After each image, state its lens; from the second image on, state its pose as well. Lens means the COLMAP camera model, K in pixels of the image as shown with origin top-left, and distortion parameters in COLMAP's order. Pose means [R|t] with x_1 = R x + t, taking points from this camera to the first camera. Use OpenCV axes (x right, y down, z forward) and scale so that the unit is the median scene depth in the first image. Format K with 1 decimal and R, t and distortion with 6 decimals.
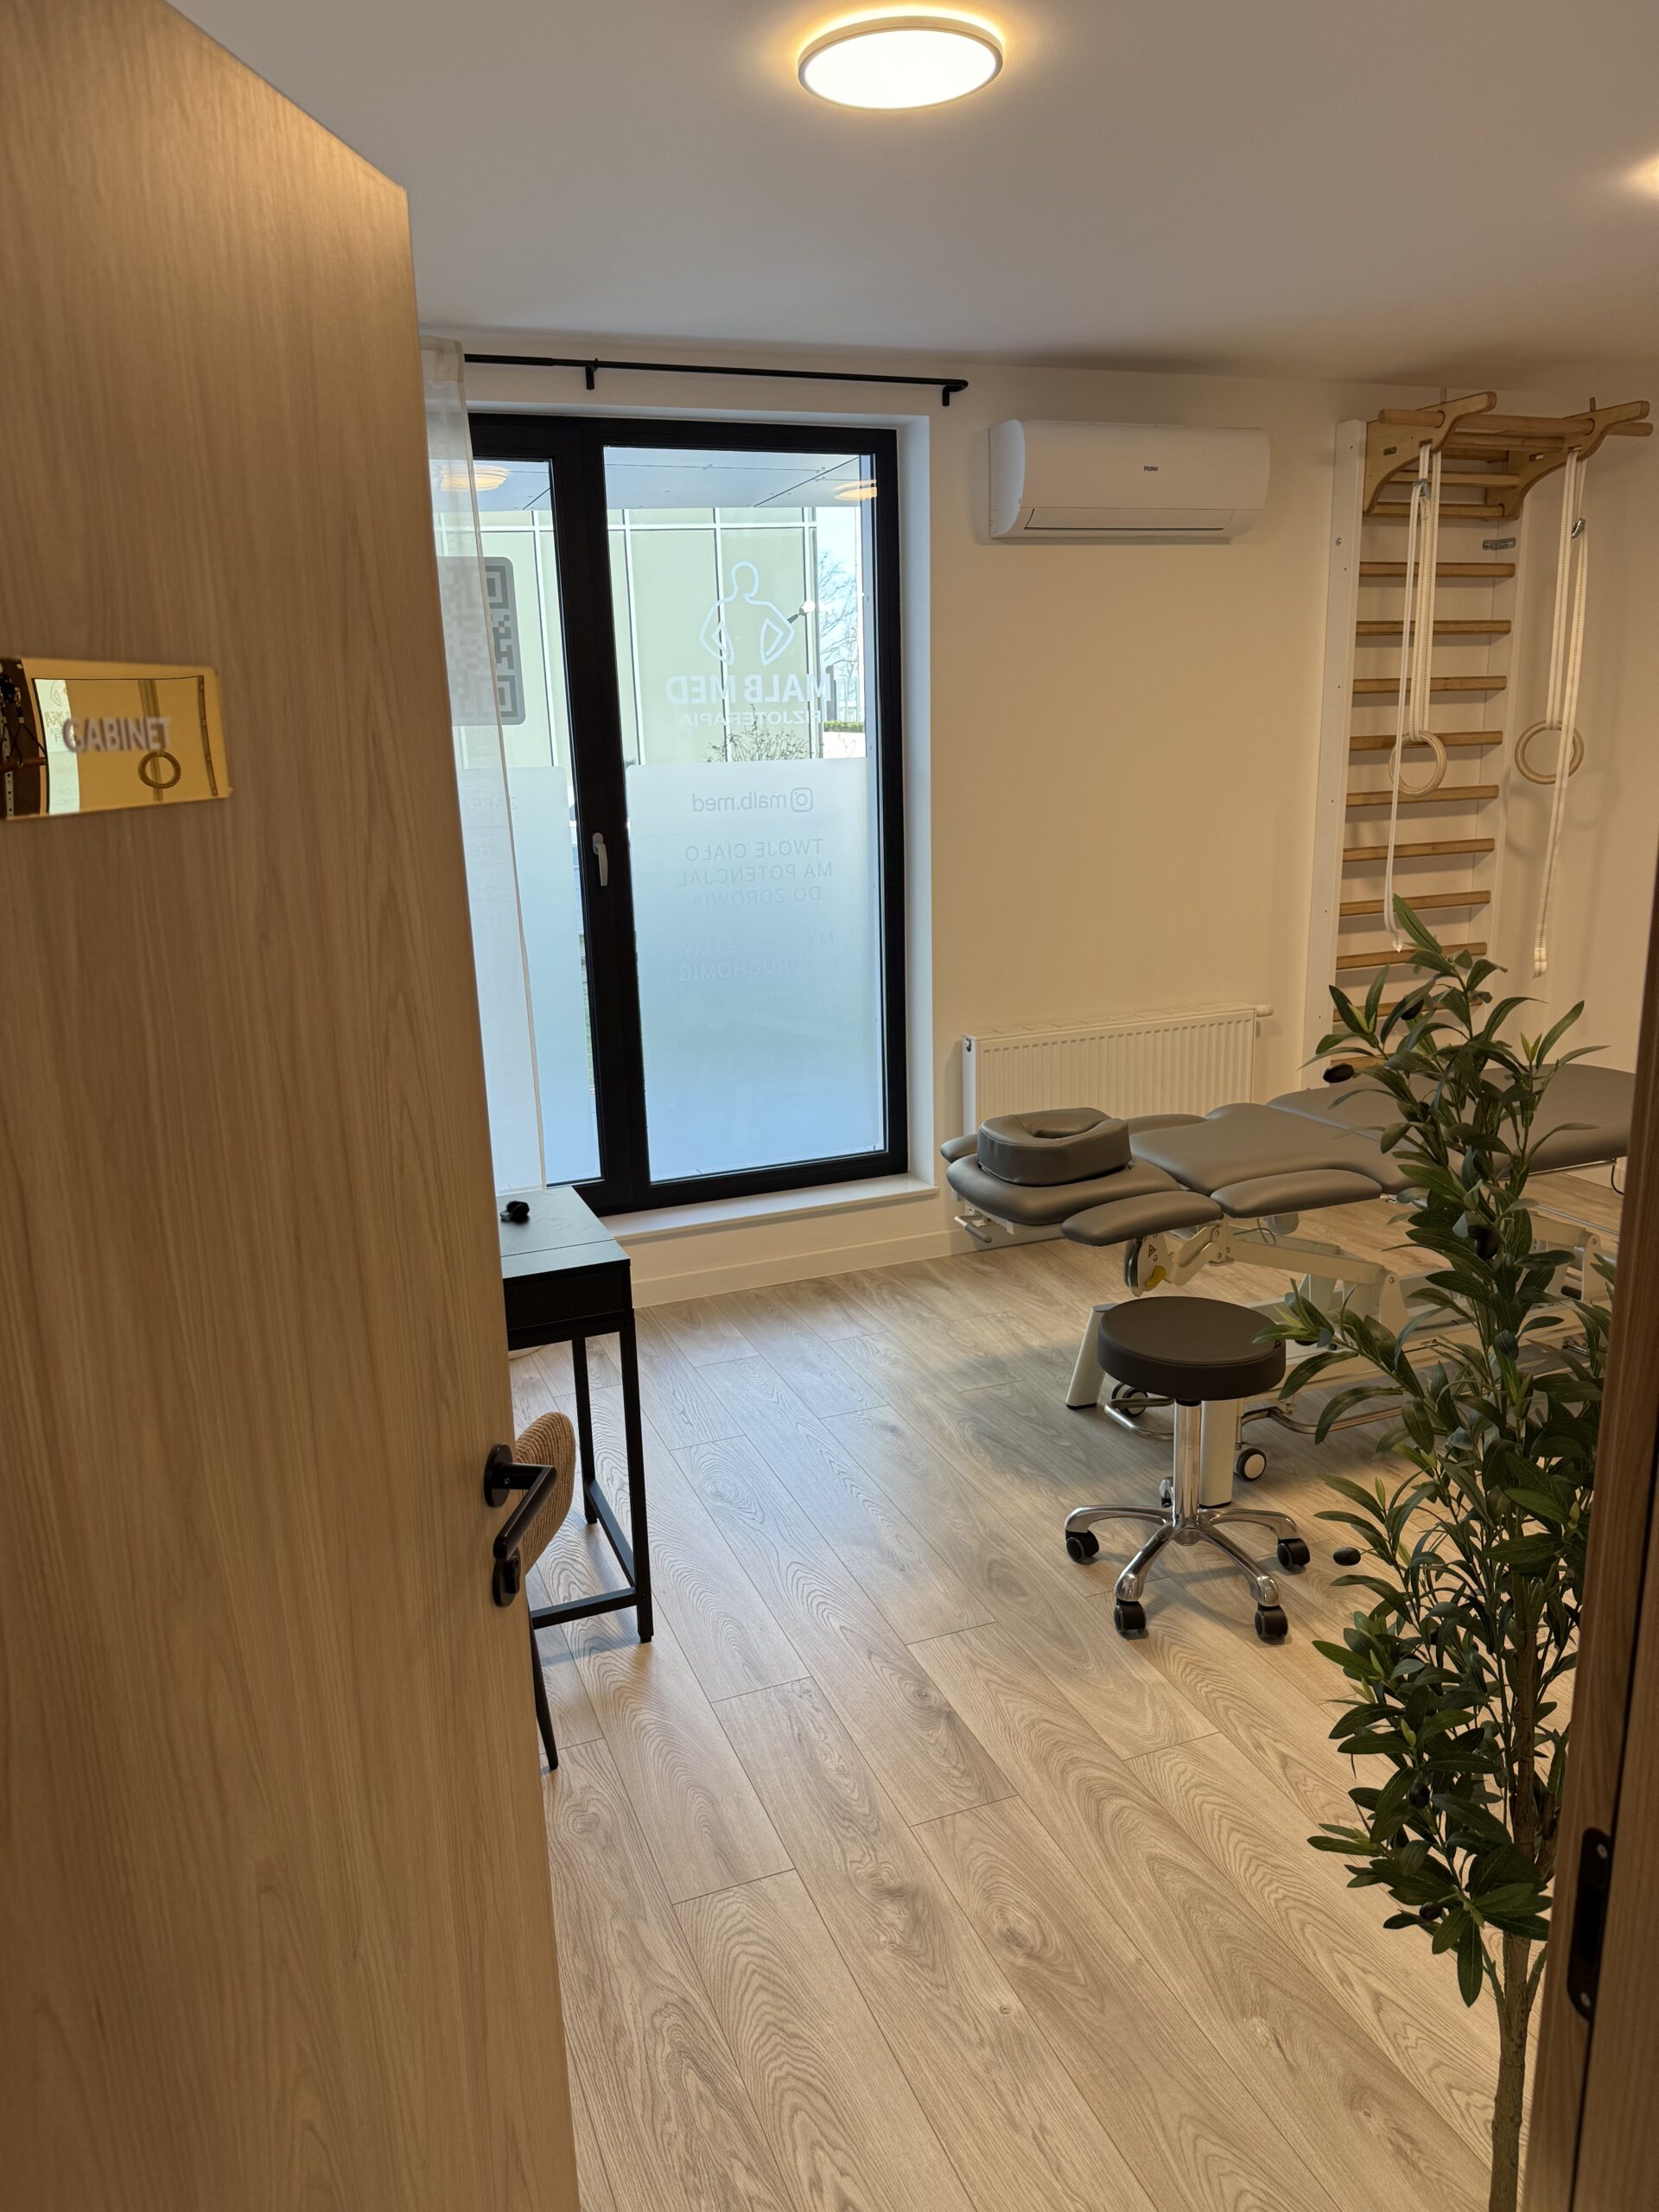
lens RADIAL K [[1535.1, 0, 819.3], [0, 1535.1, 1104.6], [0, 0, 1]] dist [0.142787, -0.233431]
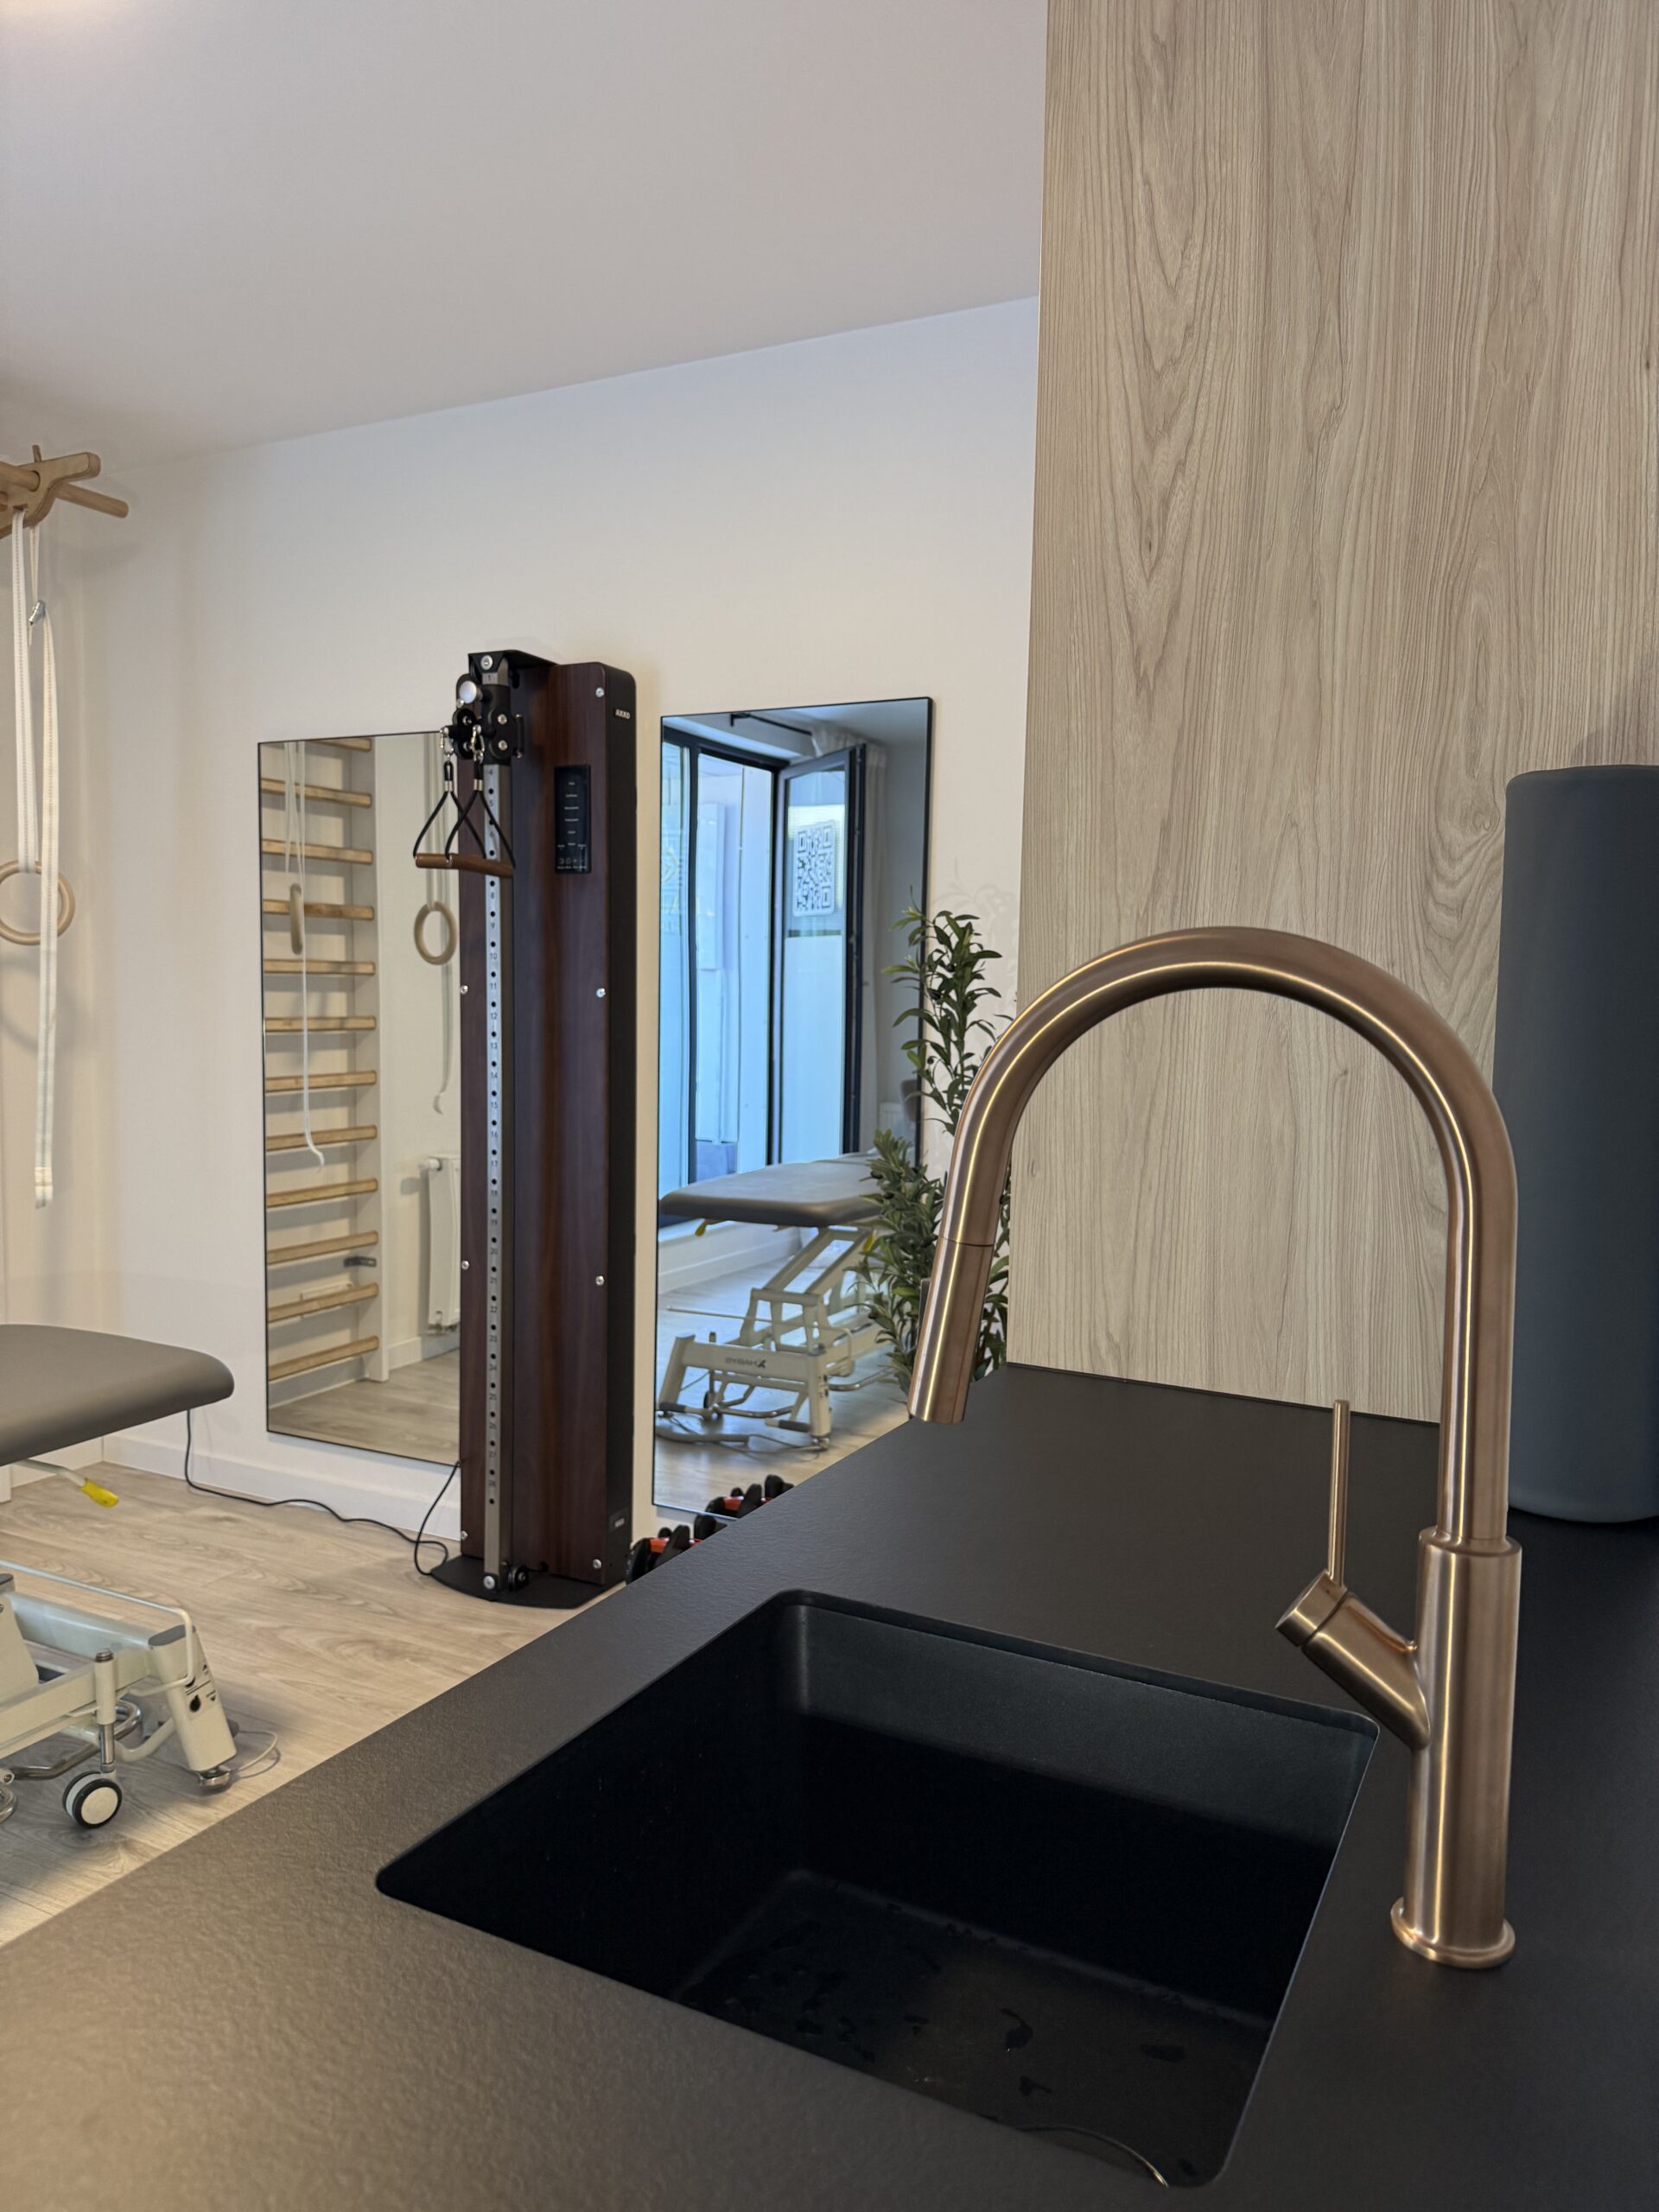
lens RADIAL K [[1535.1, 0, 819.3], [0, 1535.1, 1104.6], [0, 0, 1]] dist [0.142787, -0.233431]
pose [[0.751572, -0.002634, 0.659646, 0.344328], [0.114996, 0.985203, -0.127088, 0.007586], [-0.649550, 0.171372, 0.740754, 0.297387]]
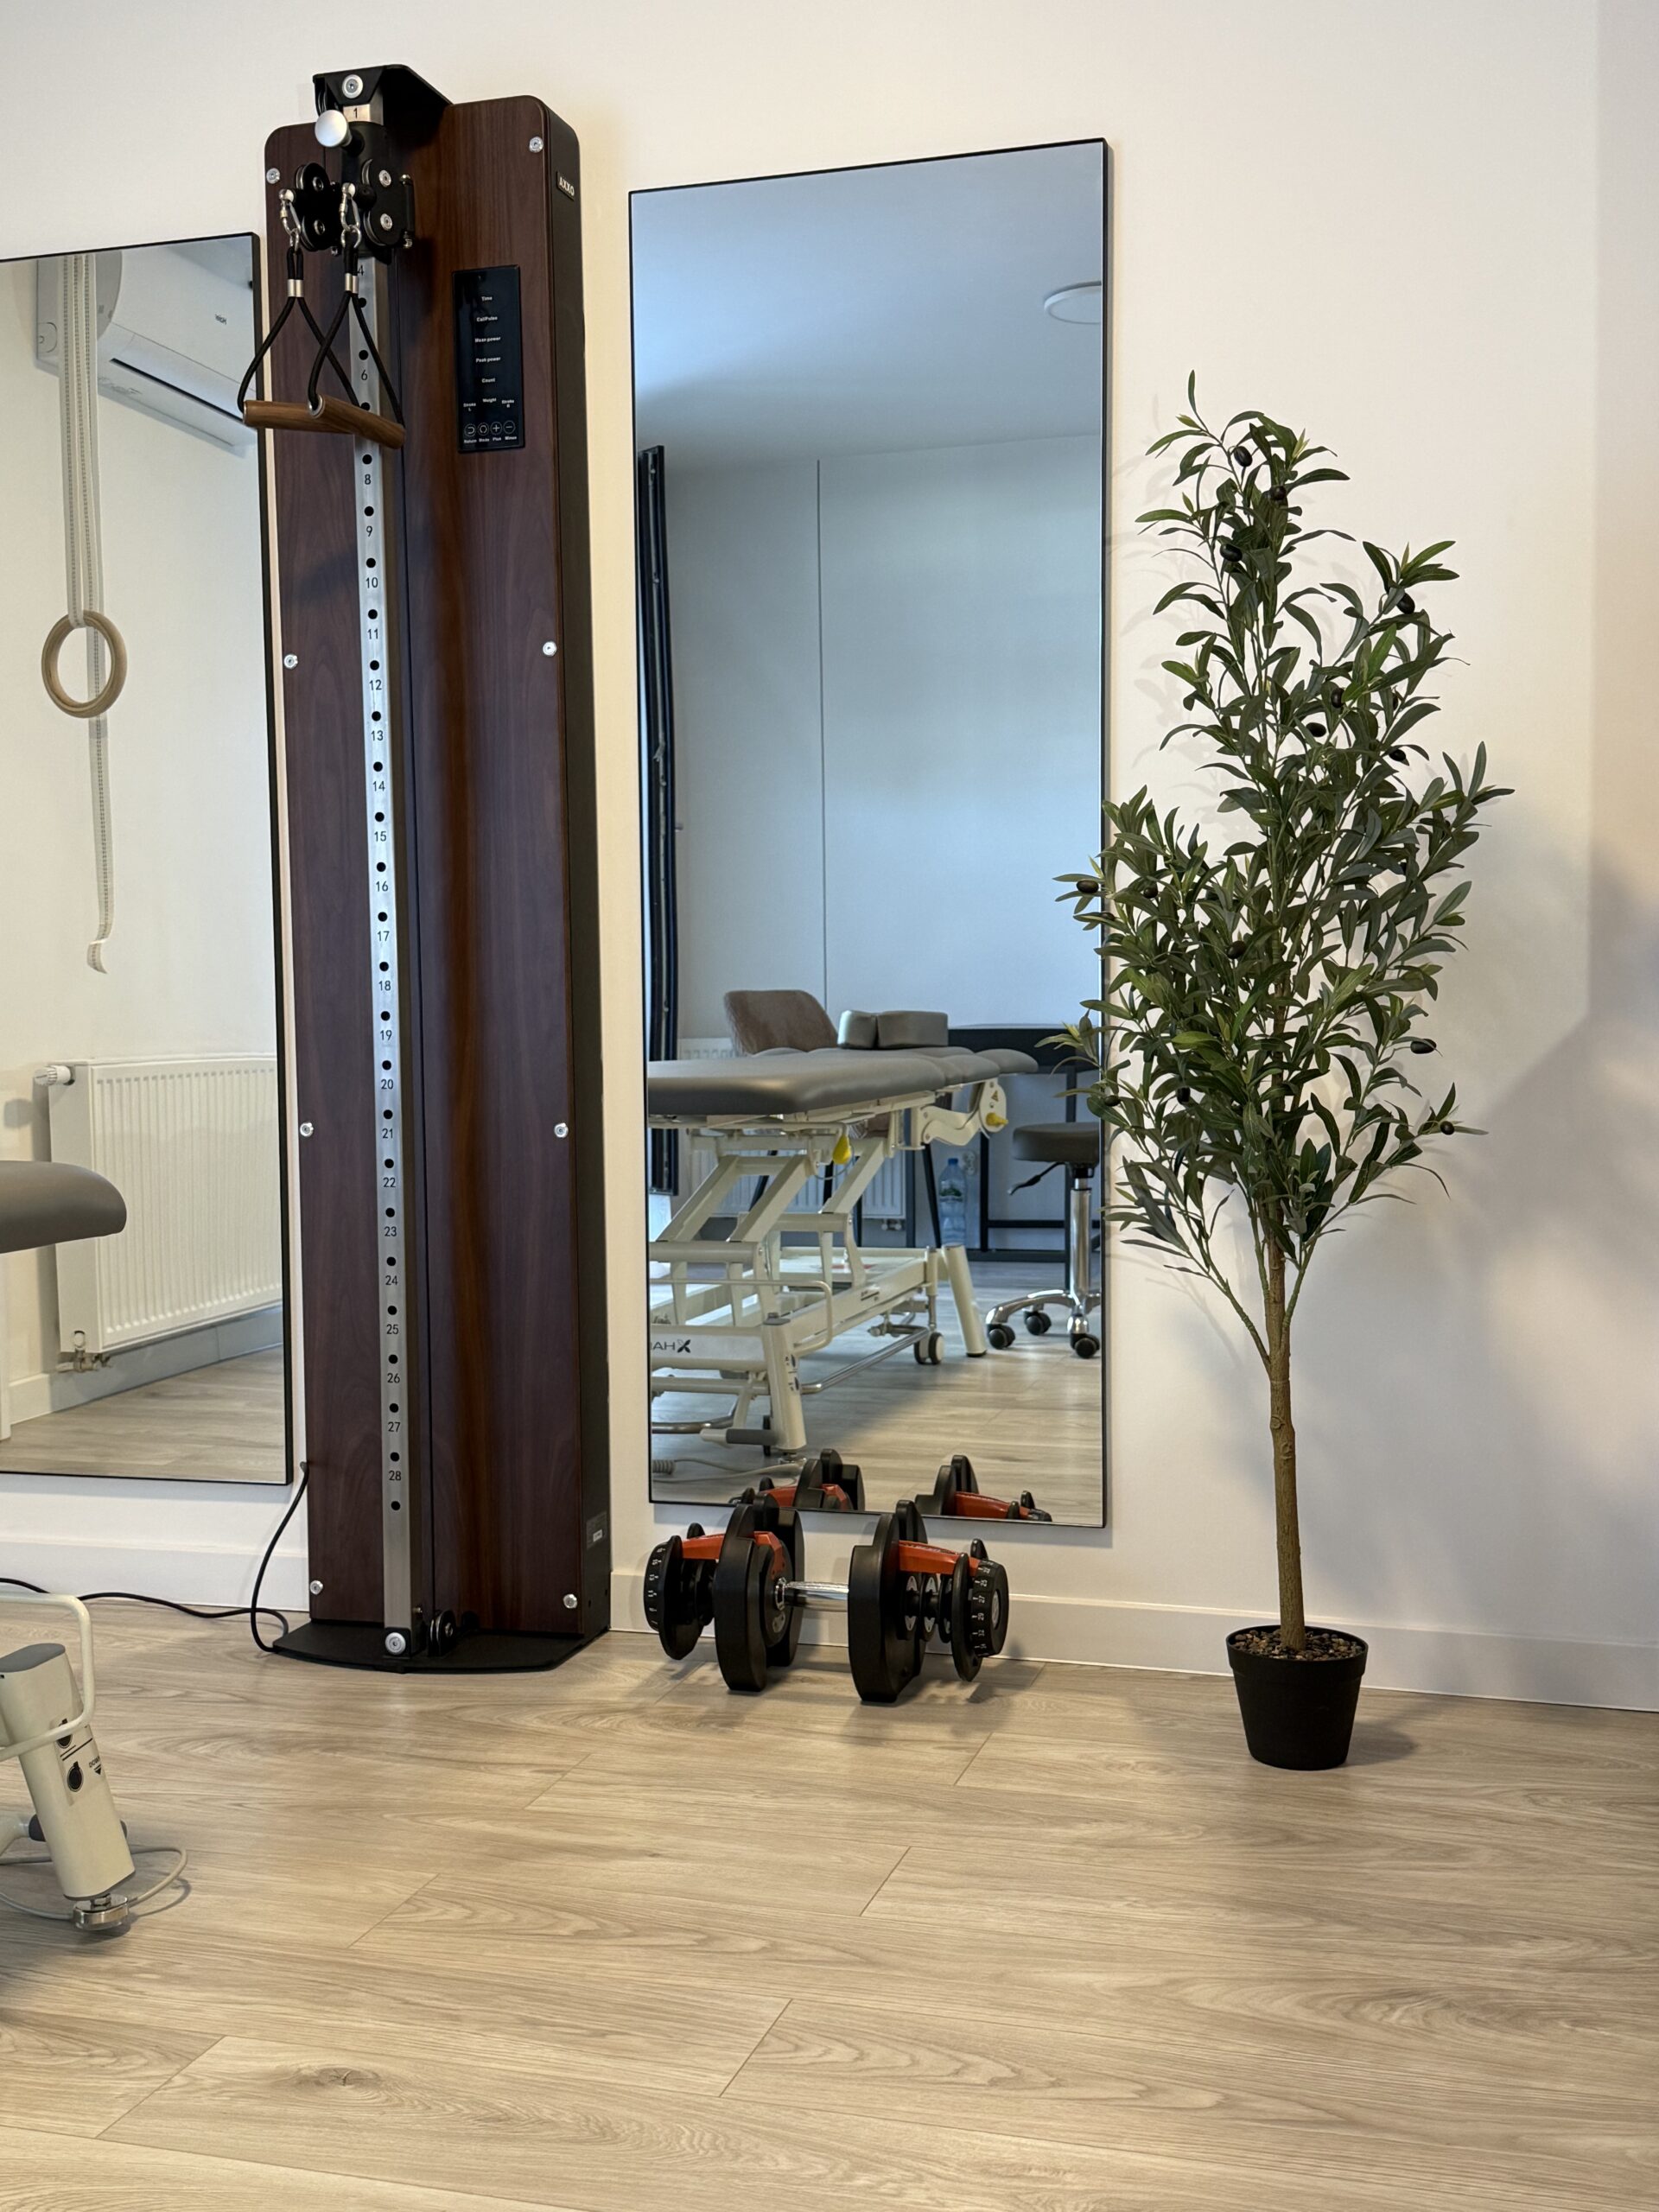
lens RADIAL K [[2371.4, 0, 816.9], [0, 2371.4, 1106.2], [0, 0, 1]] dist [0.194485, -0.487468]
pose [[0.613611, -0.014013, 0.789484, 0.231675], [0.183317, 0.975052, -0.125173, 0.094303], [-0.768034, 0.221533, 0.600871, 0.489644]]
